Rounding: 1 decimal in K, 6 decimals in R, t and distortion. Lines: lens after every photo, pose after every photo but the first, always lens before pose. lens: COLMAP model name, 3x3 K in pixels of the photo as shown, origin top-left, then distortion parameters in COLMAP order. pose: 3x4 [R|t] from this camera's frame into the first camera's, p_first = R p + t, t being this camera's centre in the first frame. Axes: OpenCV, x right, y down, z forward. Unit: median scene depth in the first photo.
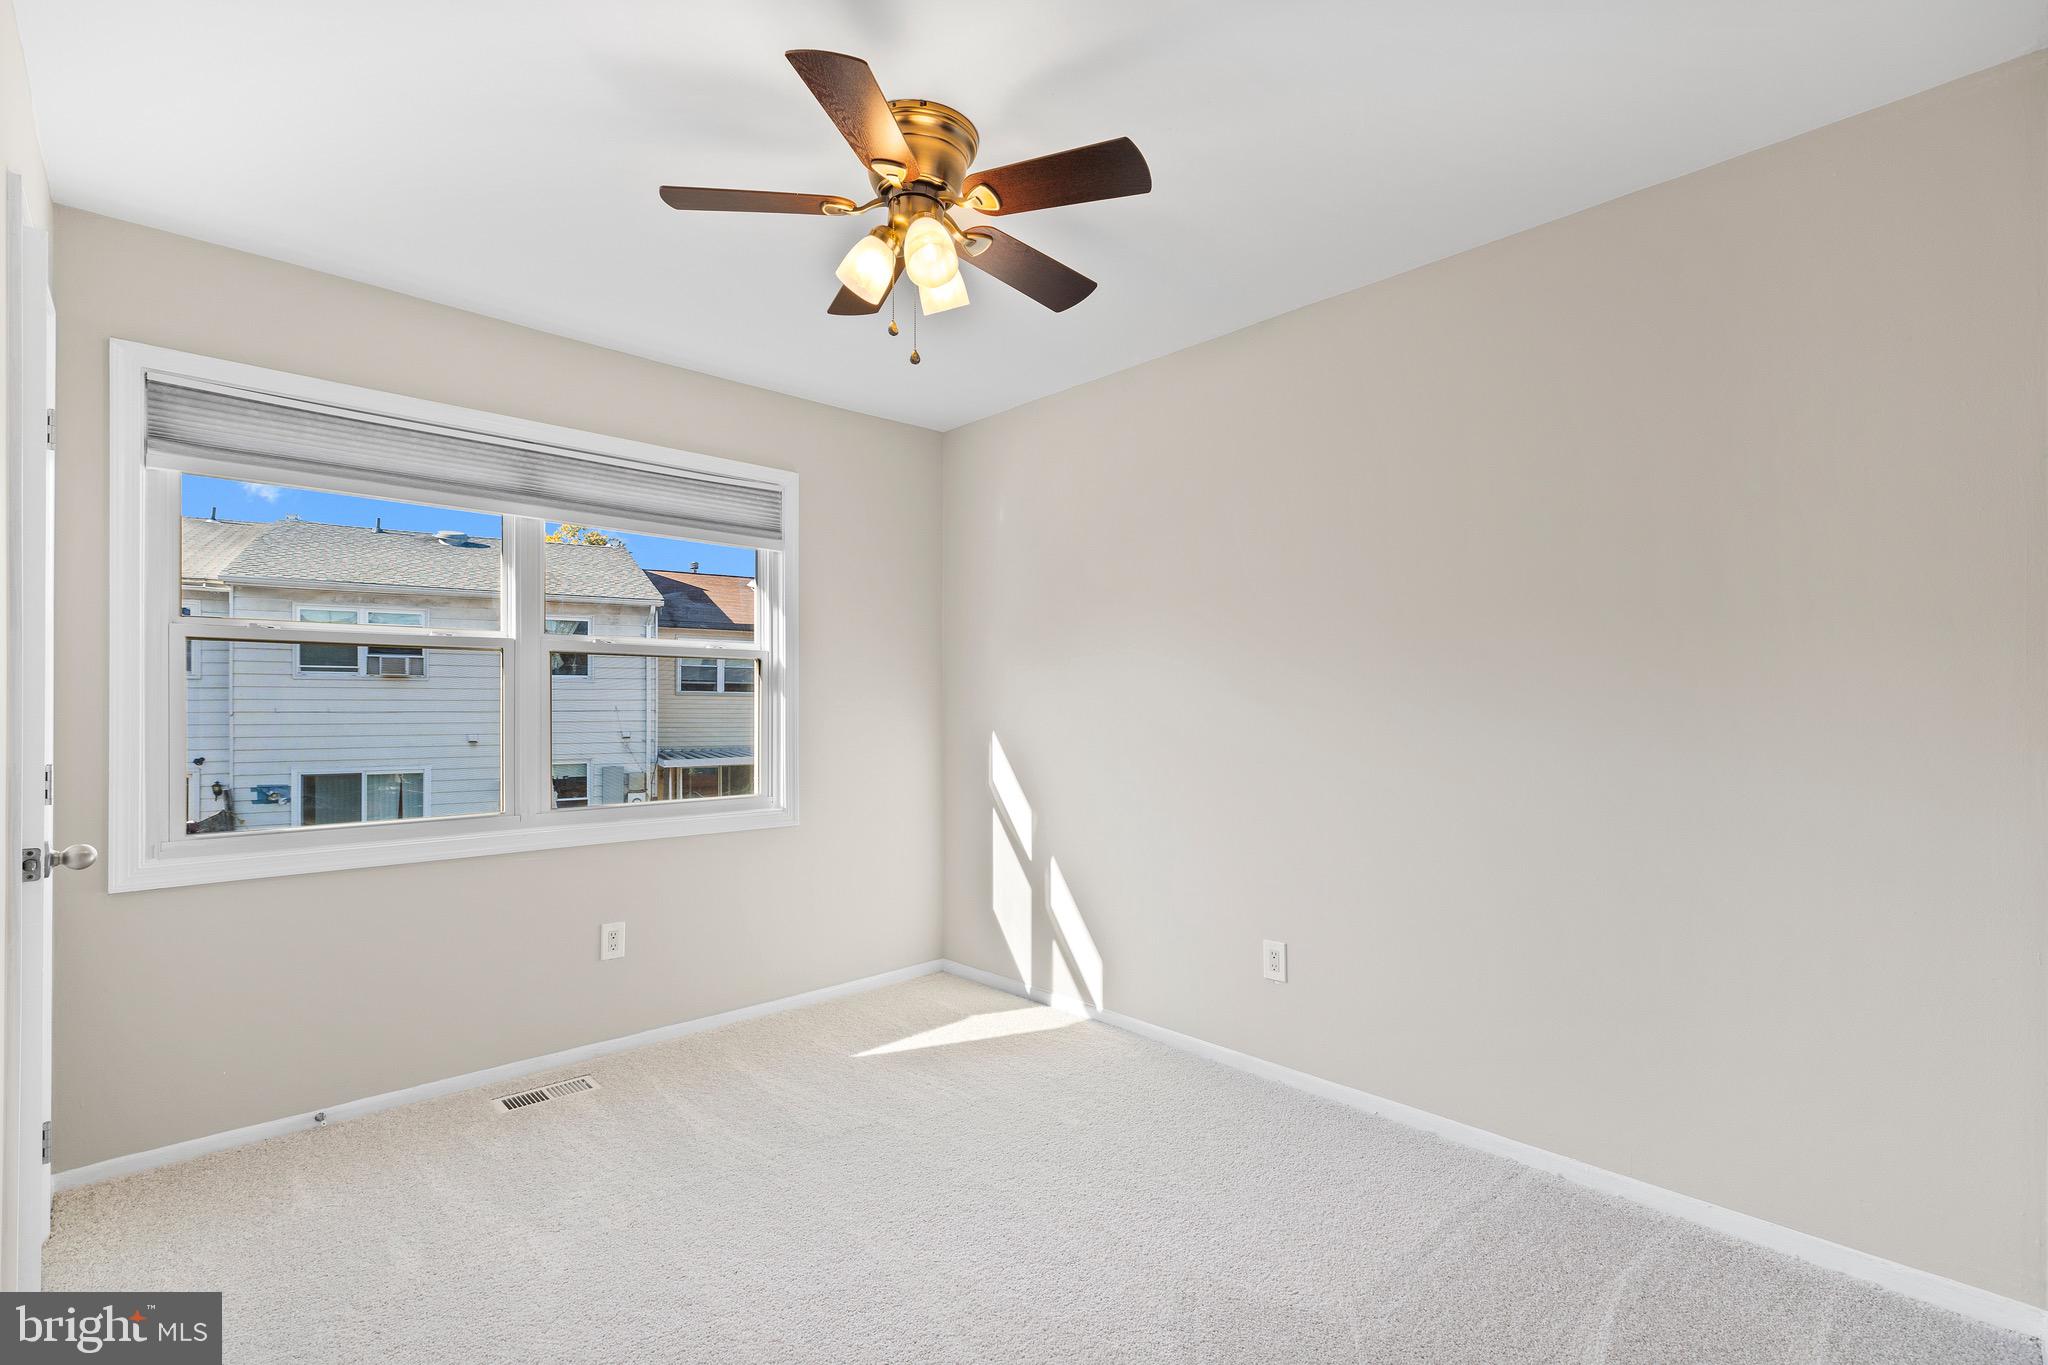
lens RADIAL K [[924.8, 0, 1020.9], [0, 924.8, 704.8], [0, 0, 1]] dist [0.003442, 0.000087]
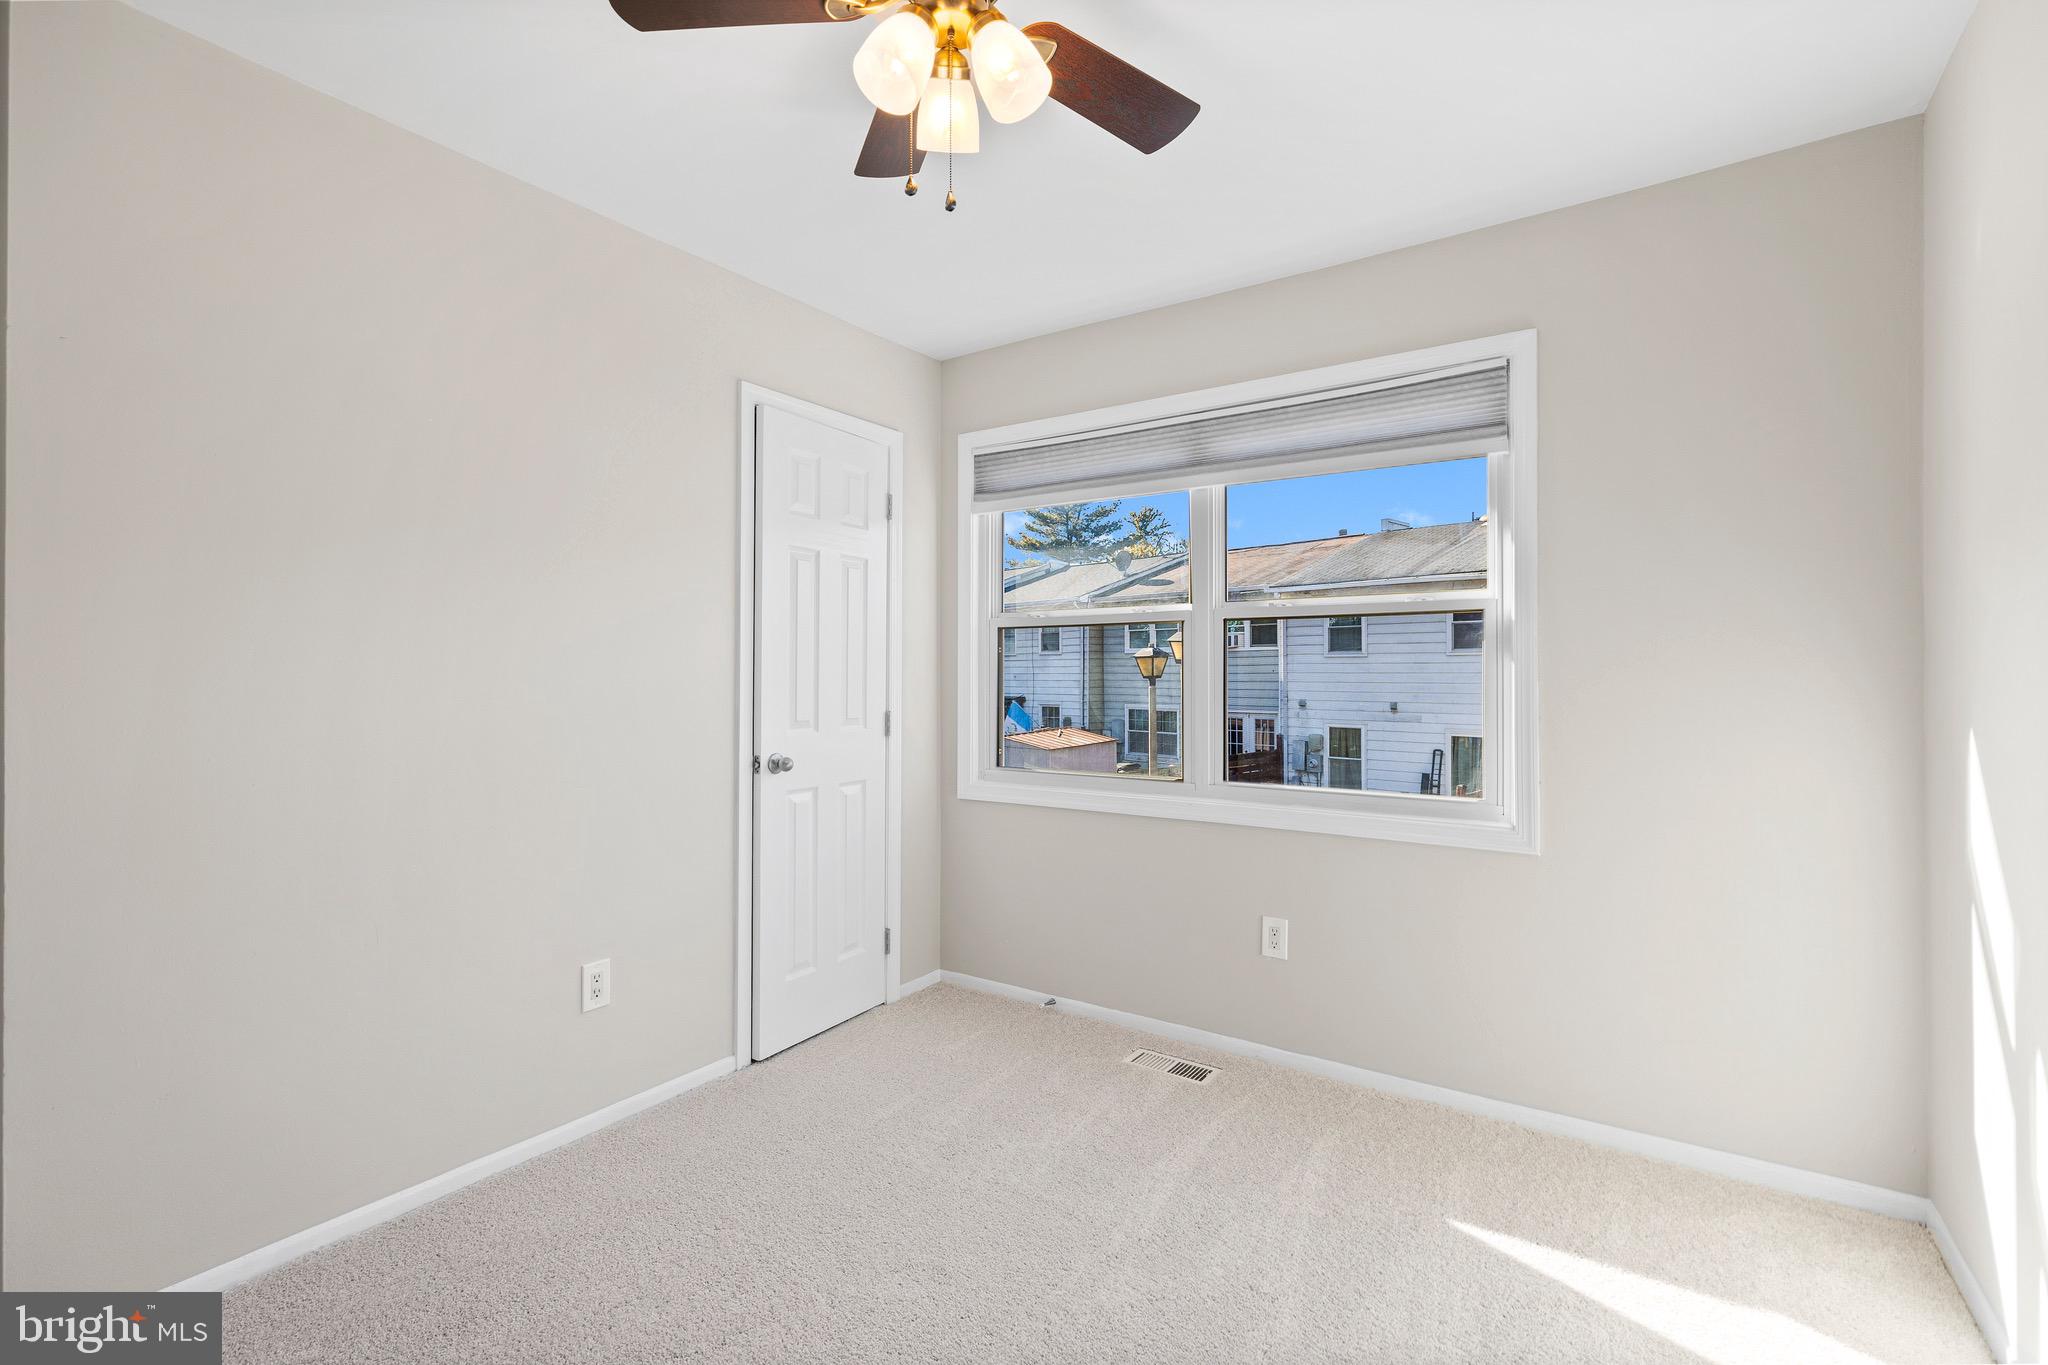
lens RADIAL K [[924.8, 0, 1074.8], [0, 924.8, 682.6], [0, 0, 1]] dist [0.003442, 0.000087]
pose [[0.220250, -0.002841, -0.975439, 0.413108], [-0.007362, 0.999962, -0.004574, 0.014233], [0.975416, 0.008188, 0.220221, 0.646306]]
